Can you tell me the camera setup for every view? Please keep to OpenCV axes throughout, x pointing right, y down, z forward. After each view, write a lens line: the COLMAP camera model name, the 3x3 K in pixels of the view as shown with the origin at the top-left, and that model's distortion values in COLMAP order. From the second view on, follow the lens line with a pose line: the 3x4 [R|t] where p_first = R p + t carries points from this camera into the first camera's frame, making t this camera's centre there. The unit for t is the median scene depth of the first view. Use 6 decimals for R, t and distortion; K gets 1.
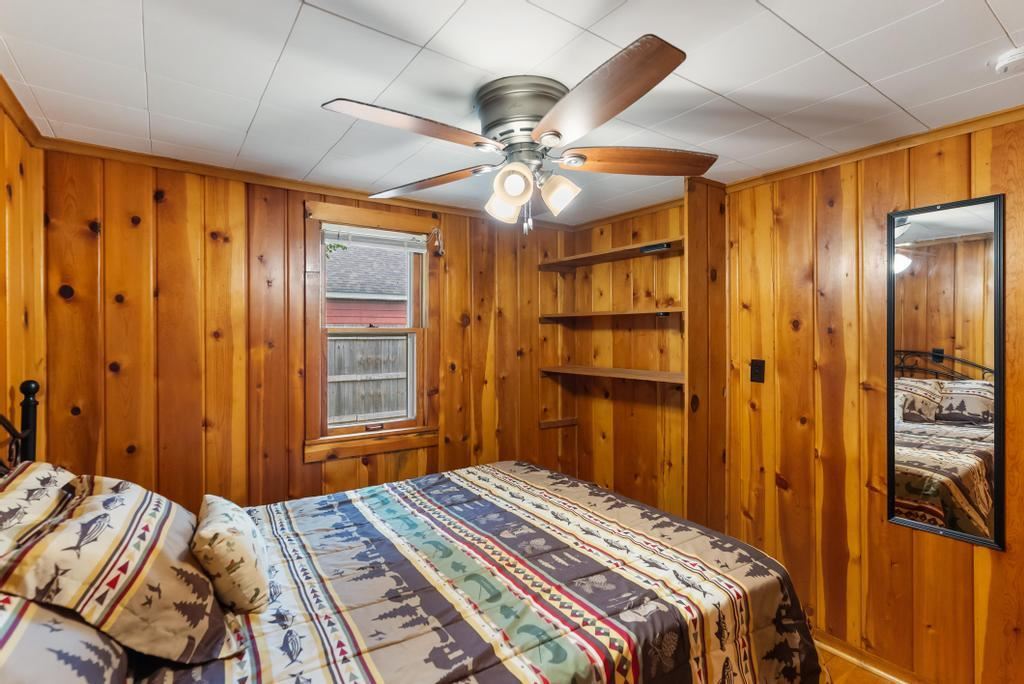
lens RADIAL K [[489.4, 0, 512.0], [0, 489.4, 342.0], [0, 0, 1]] dist [0.001116, 0.000441]
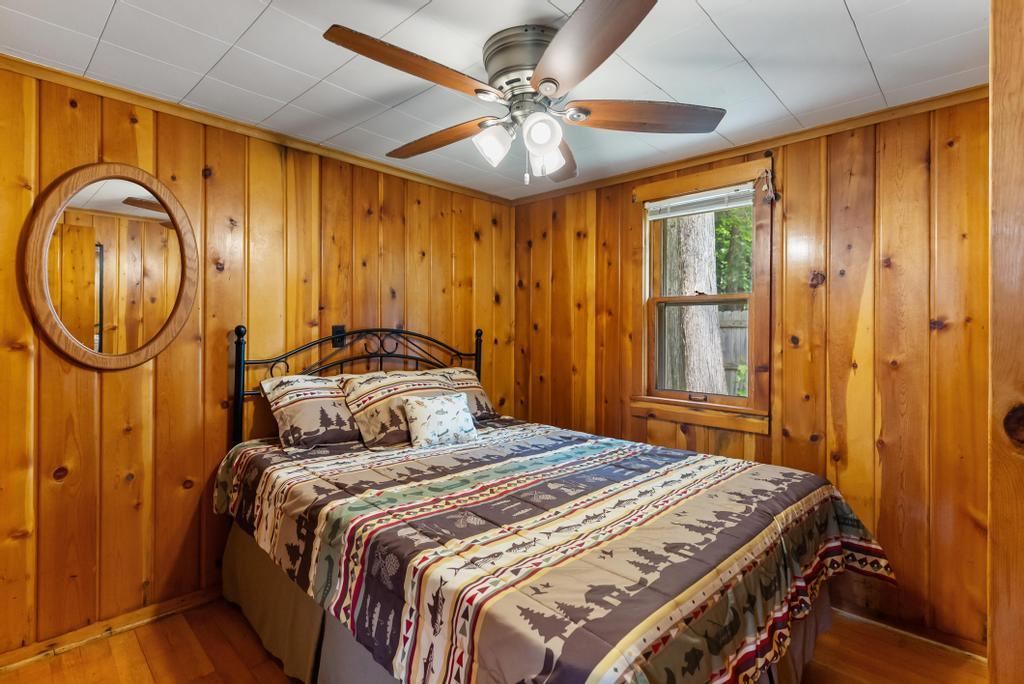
lens RADIAL K [[500.5, 0, 524.2], [0, 500.5, 337.8], [0, 0, 1]] dist [-0.000887, -0.000007]
pose [[0.201315, 0.015779, -0.979399, 0.820324], [-0.022087, 0.999689, 0.011566, 0.068509], [0.979277, 0.019303, 0.201601, 0.612338]]
